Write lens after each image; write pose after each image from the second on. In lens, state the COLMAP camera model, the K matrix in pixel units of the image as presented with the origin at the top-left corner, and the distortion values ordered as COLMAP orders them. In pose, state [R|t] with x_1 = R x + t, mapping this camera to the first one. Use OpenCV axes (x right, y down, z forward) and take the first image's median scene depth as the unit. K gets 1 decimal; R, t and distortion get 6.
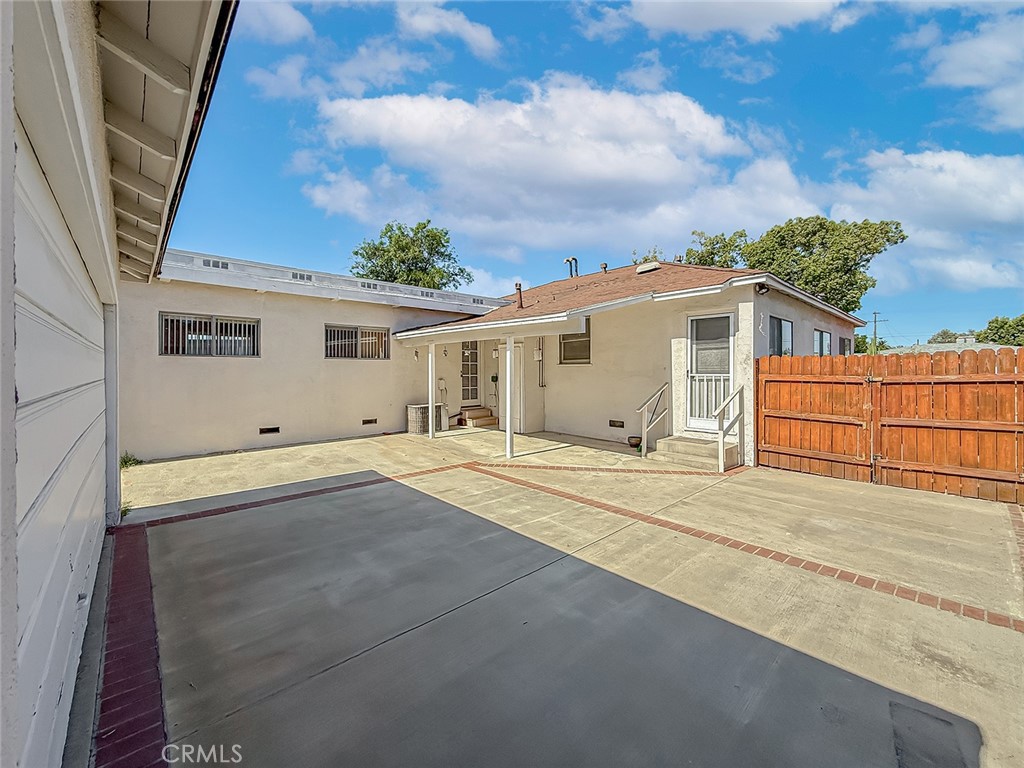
lens RADIAL K [[414.0, 0, 509.4], [0, 414.0, 368.0], [0, 0, 1]] dist [0.000495, 0.000121]
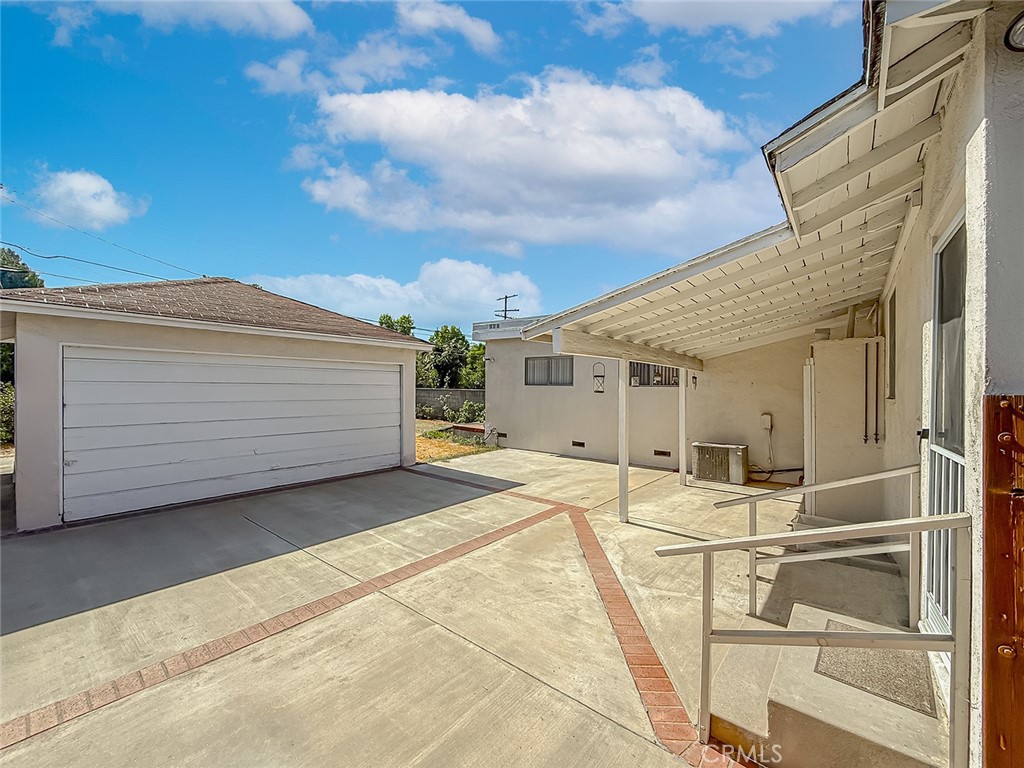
lens RADIAL K [[417.7, 0, 512.0], [0, 417.7, 384.0], [0, 0, 1]] dist [-0.000595, -0.000151]
pose [[0.146314, -0.002844, -0.989234, 1.091812], [-0.012829, 0.999906, -0.004772, -0.037104], [0.989155, 0.013389, 0.146264, 1.056149]]
